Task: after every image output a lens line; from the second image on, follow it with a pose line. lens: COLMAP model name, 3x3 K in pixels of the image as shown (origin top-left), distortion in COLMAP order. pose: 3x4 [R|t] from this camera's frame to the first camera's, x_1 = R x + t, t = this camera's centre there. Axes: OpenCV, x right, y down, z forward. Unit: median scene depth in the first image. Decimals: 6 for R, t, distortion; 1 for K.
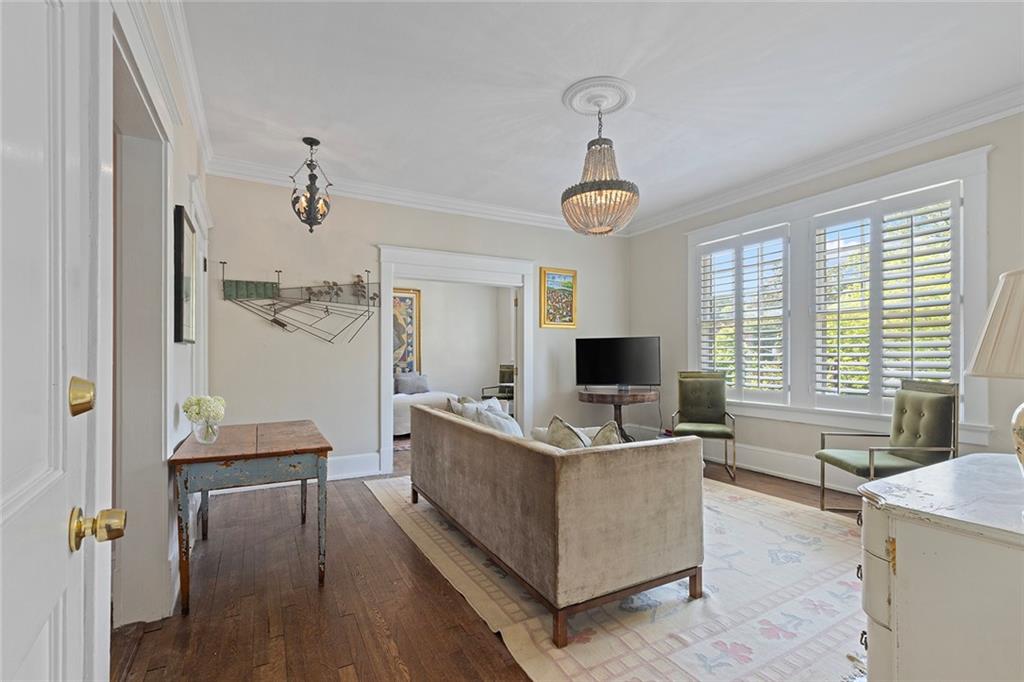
lens RADIAL K [[469.7, 0, 531.5], [0, 469.7, 352.3], [0, 0, 1]] dist [0.012528, -0.000454]
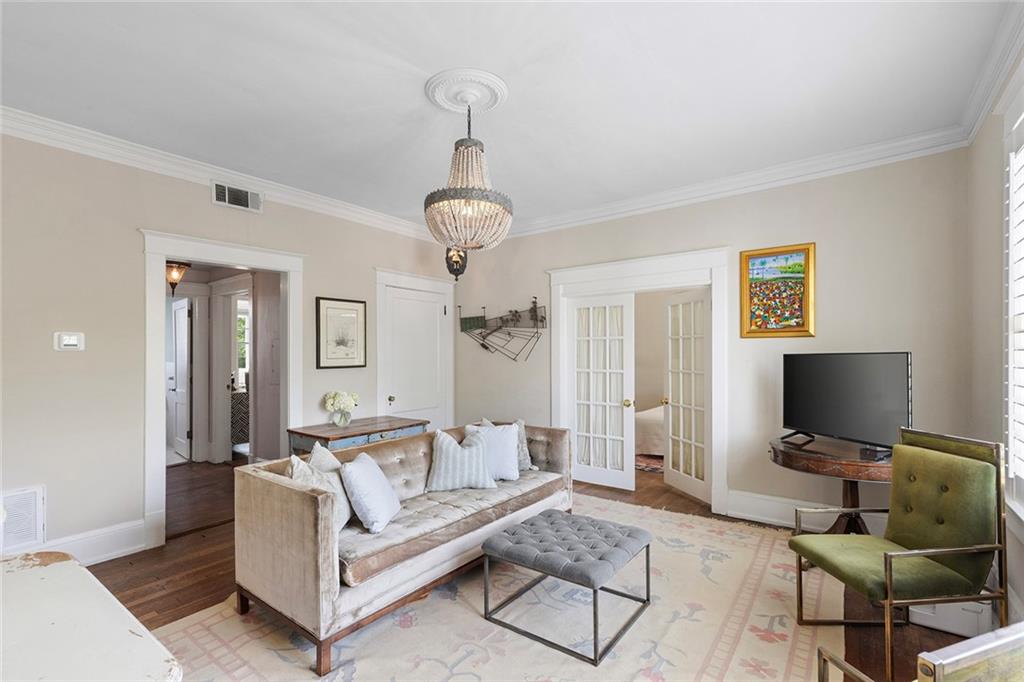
lens RADIAL K [[469.7, 0, 500.7], [0, 469.7, 354.5], [0, 0, 1]] dist [0.012528, -0.000454]
pose [[0.386065, 0.004263, -0.922462, 0.649284], [0.008732, 0.999928, 0.008276, -0.045059], [0.922430, -0.011250, 0.386000, 0.483104]]
